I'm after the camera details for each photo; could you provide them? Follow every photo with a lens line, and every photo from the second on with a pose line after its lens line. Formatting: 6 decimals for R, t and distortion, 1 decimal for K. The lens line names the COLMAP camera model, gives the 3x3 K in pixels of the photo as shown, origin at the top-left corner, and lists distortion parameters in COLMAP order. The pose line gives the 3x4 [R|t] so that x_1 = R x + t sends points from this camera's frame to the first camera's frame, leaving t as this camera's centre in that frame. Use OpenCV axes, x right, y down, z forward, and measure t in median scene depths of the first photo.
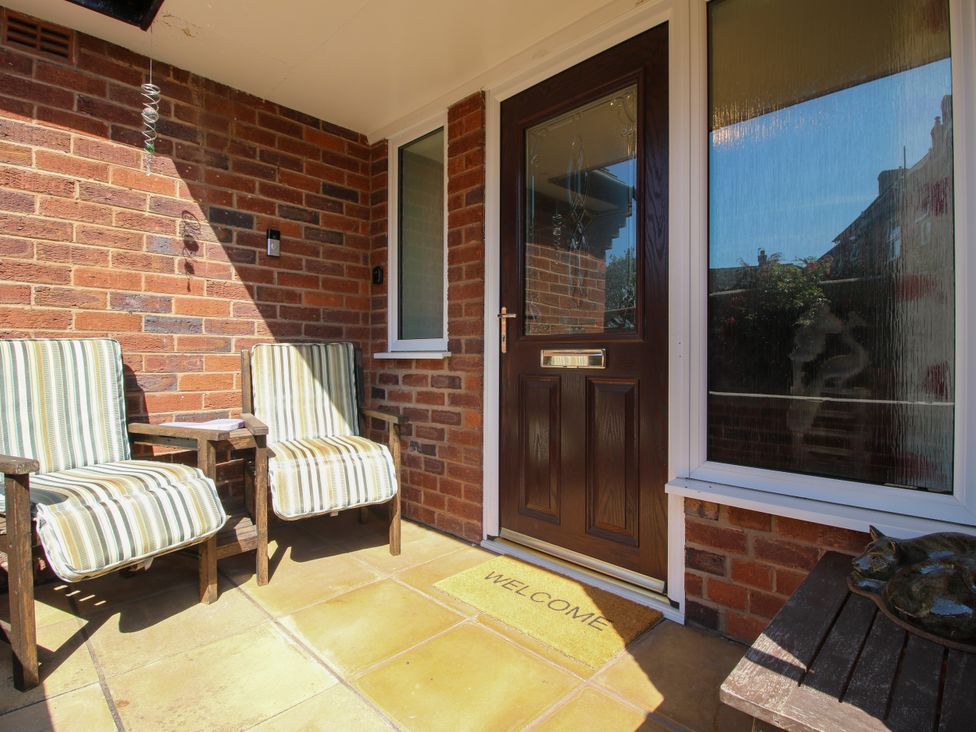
lens RADIAL K [[509.7, 0, 486.6], [0, 509.7, 358.3], [0, 0, 1]] dist [0.006662, -0.015700]
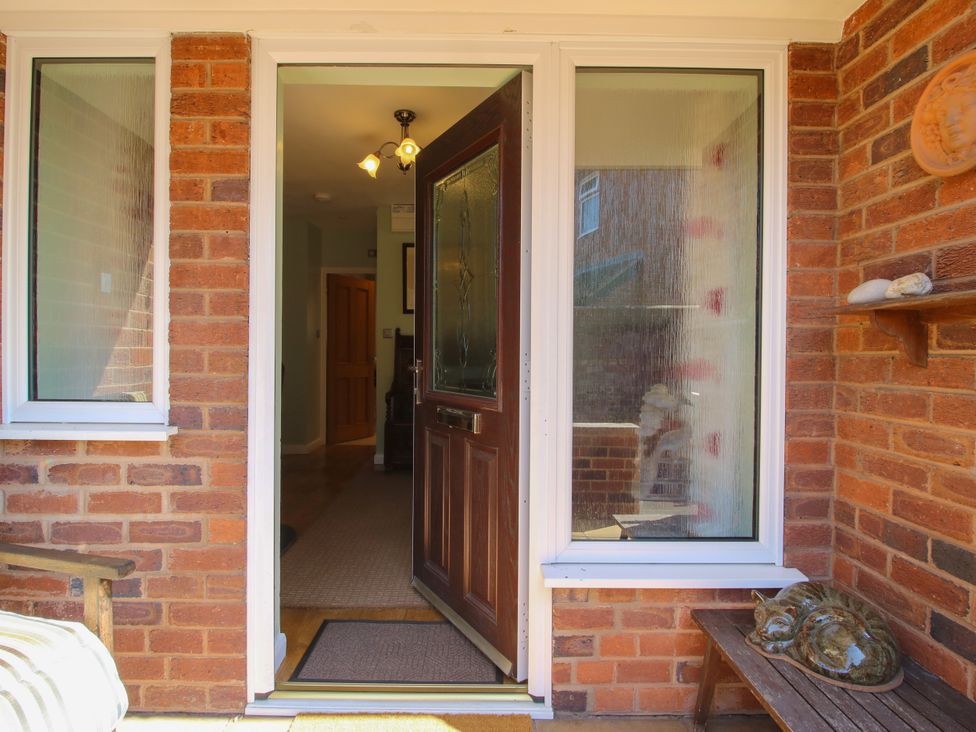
lens RADIAL K [[509.7, 0, 489.7], [0, 509.7, 362.3], [0, 0, 1]] dist [0.006662, -0.015700]
pose [[0.700551, -0.004090, 0.713591, -0.255348], [-0.005600, 0.999921, 0.011229, -0.103926], [-0.713581, -0.011862, 0.700473, 0.298127]]
